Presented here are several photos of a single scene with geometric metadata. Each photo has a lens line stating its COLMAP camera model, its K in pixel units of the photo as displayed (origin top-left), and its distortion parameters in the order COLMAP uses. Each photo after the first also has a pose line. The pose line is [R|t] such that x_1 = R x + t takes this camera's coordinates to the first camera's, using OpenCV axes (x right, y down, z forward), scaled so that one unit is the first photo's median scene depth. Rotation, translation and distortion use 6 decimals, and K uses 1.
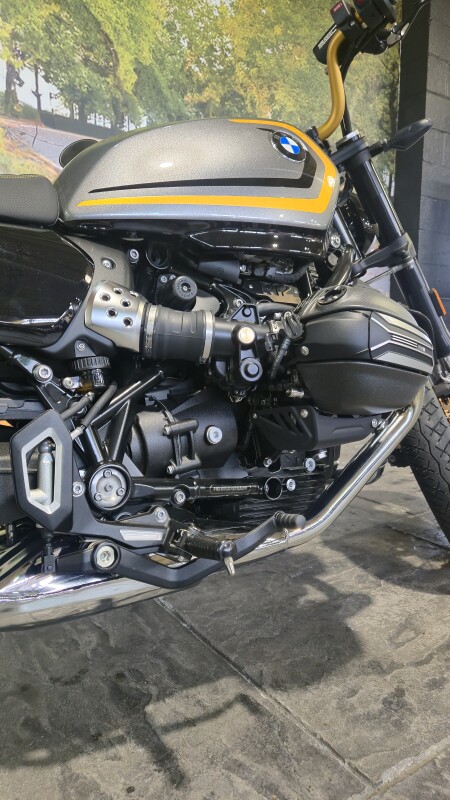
lens RADIAL K [[540.4, 0, 219.4], [0, 540.4, 401.4], [0, 0, 1]] dist [0.069274, -0.052655]
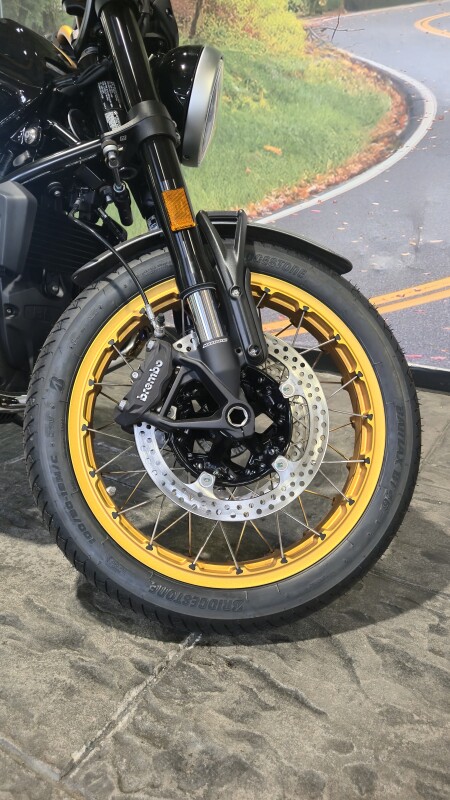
lens RADIAL K [[540.4, 0, 219.4], [0, 540.4, 401.4], [0, 0, 1]] dist [0.069274, -0.052655]
pose [[0.413341, 0.290881, -0.862866, 0.587160], [-0.159937, 0.956065, 0.245684, -0.074307], [0.896420, 0.036453, 0.441704, 0.437789]]
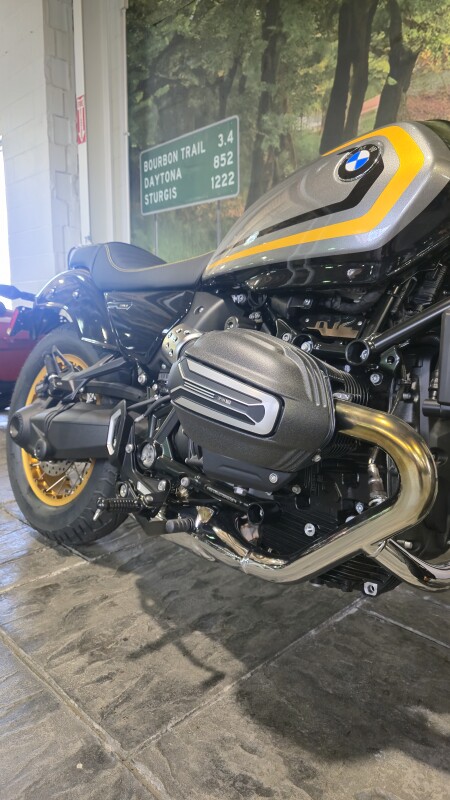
lens RADIAL K [[542.4, 0, 221.1], [0, 542.4, 395.6], [0, 0, 1]] dist [0.058677, -0.051932]
pose [[0.181406, 0.141136, -0.973228, 0.416618], [-0.129748, 0.984431, 0.118576, -0.070042], [0.974811, 0.104764, 0.196894, 0.271061]]
